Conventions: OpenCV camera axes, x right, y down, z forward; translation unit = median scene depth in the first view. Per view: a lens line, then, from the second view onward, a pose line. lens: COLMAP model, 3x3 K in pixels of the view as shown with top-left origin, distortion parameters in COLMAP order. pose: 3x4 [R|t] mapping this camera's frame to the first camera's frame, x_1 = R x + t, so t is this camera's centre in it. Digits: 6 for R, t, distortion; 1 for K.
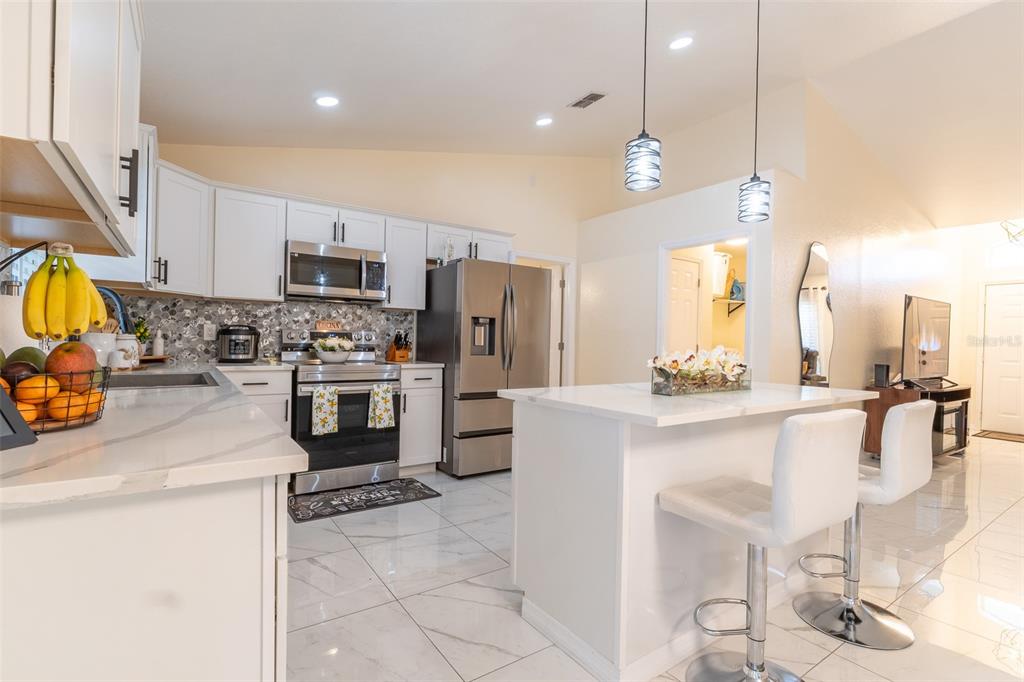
lens RADIAL K [[473.3, 0, 512.8], [0, 473.3, 344.4], [0, 0, 1]] dist [0.001148, 0.000034]
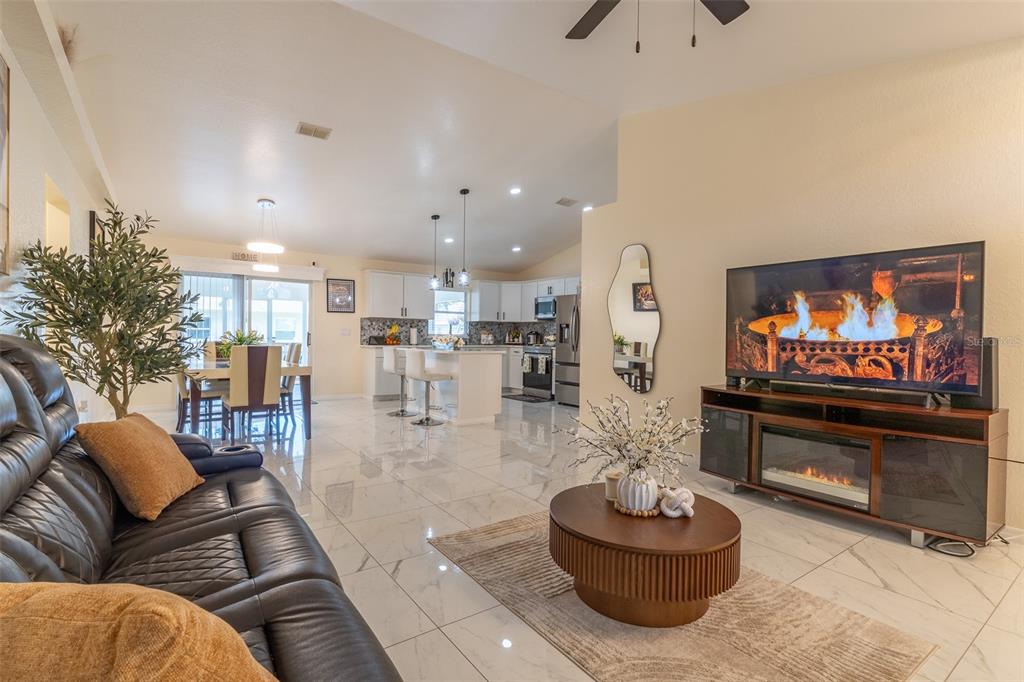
lens RADIAL K [[473.3, 0, 512.3], [0, 473.3, 341.7], [0, 0, 1]] dist [0.001148, 0.000034]
pose [[0.008833, -0.013552, -0.999869, 2.019430], [-0.012314, 0.999831, -0.013660, 0.052265], [0.999885, 0.012433, 0.008665, 0.825577]]
